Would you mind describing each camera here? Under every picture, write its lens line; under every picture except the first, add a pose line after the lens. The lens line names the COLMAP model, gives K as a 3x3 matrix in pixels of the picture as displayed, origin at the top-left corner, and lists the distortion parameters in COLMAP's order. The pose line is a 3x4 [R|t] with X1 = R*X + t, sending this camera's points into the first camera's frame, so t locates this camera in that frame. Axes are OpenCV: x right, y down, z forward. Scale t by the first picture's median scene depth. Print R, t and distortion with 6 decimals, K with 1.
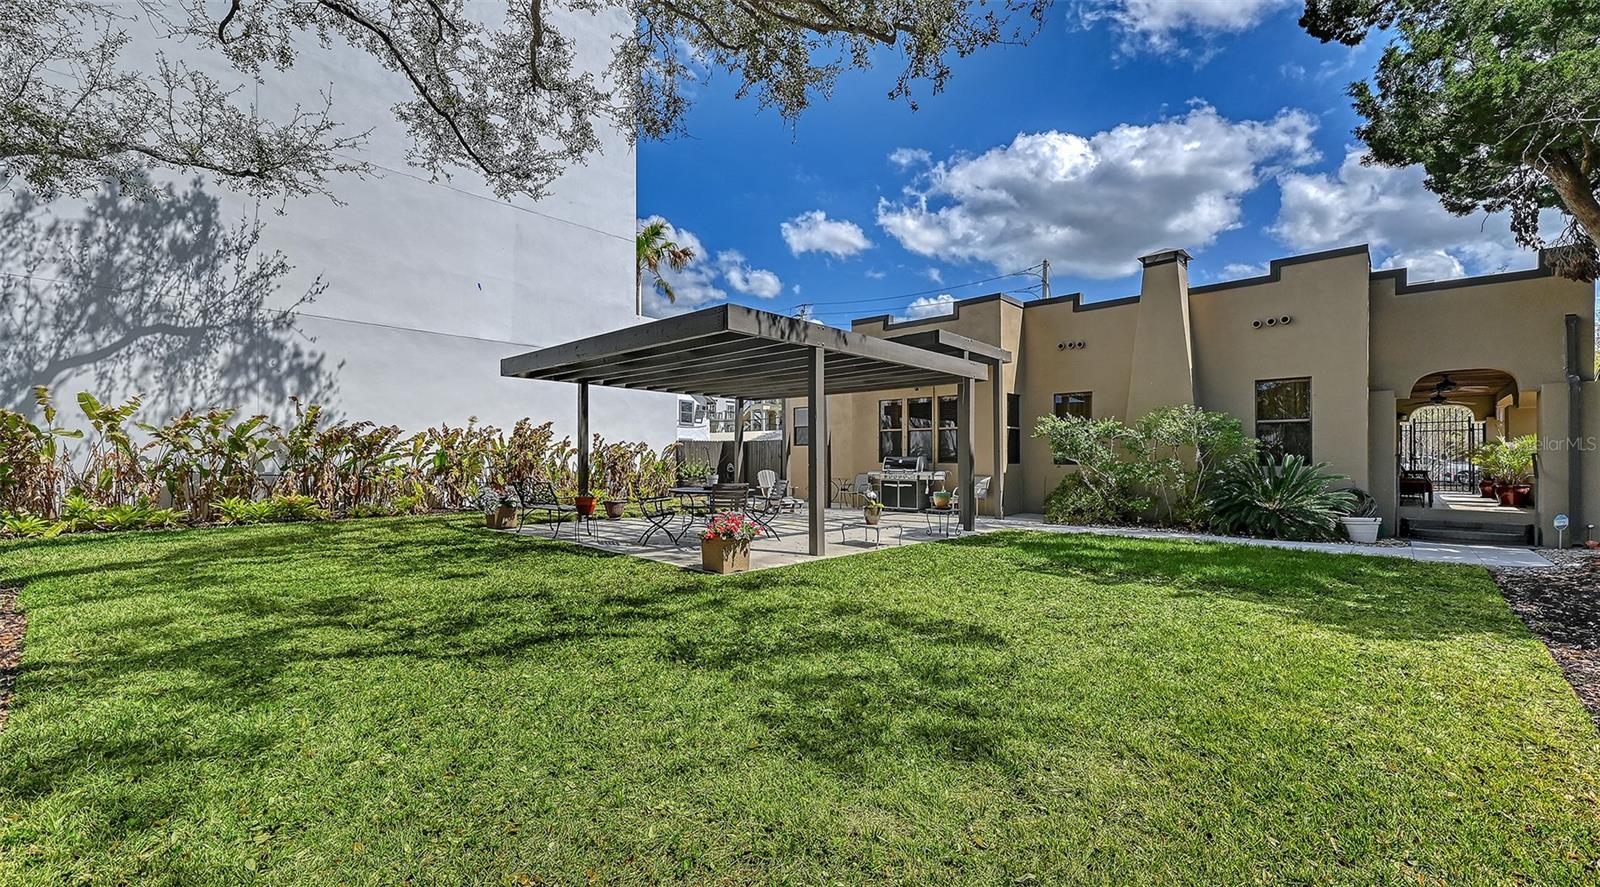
lens RADIAL K [[647.7, 0, 807.9], [0, 647.7, 458.9], [0, 0, 1]] dist [-0.000460, -0.000576]
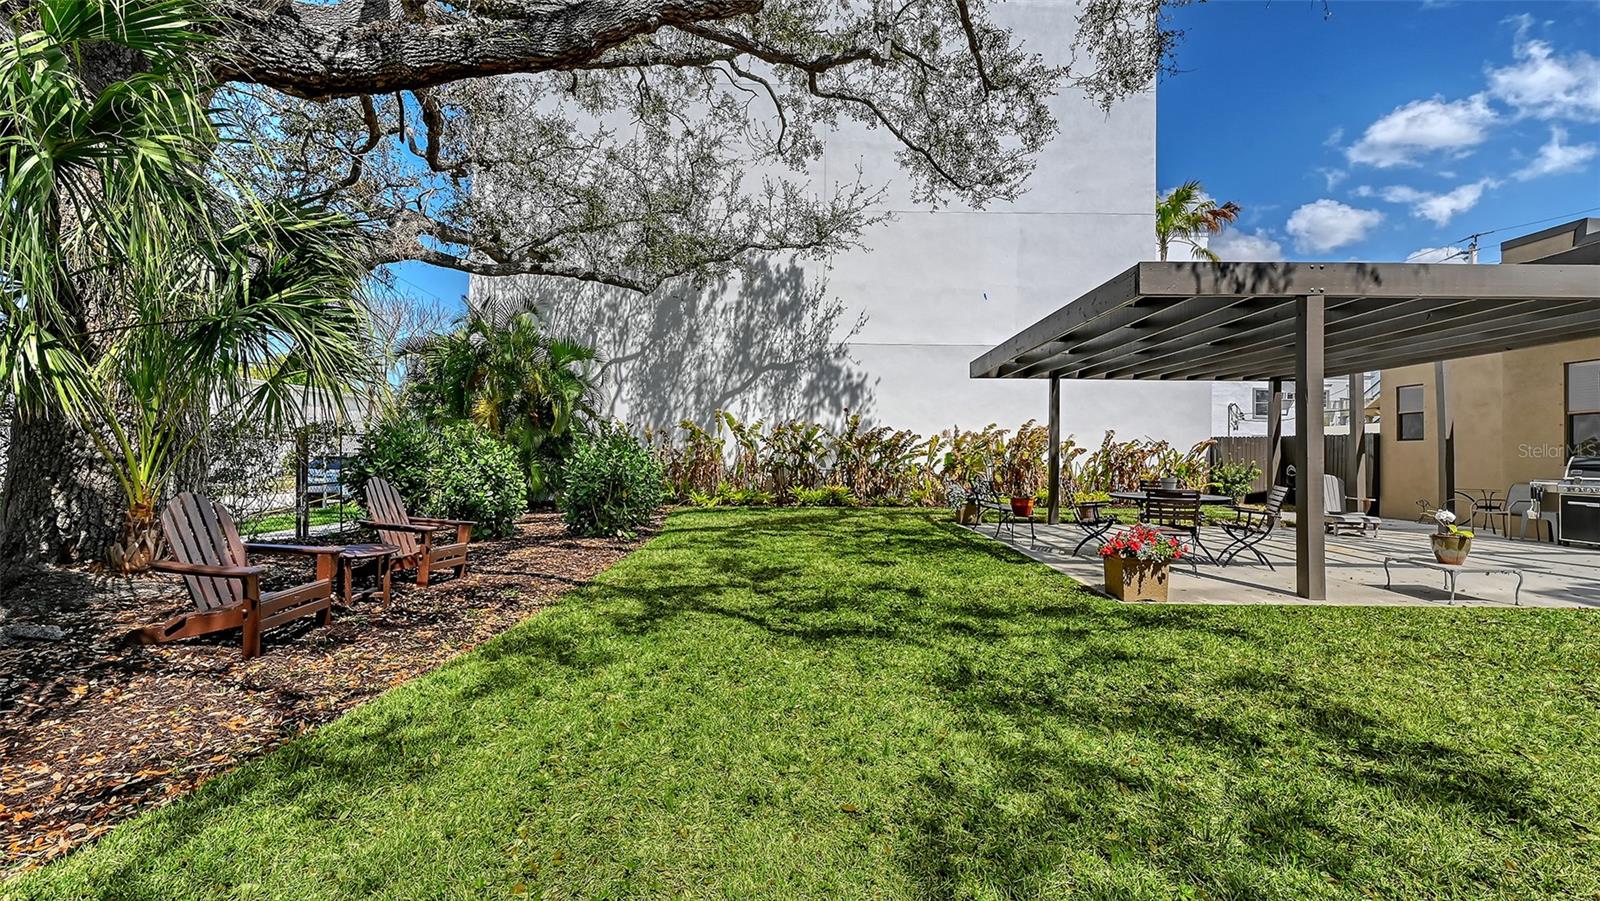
lens RADIAL K [[647.7, 0, 800.9], [0, 647.7, 444.5], [0, 0, 1]] dist [-0.000460, -0.000576]
pose [[0.669883, -0.013759, -0.742339, 0.105299], [-0.003603, 0.999756, -0.021781, 0.002124], [0.742458, 0.017266, 0.669670, 0.089675]]
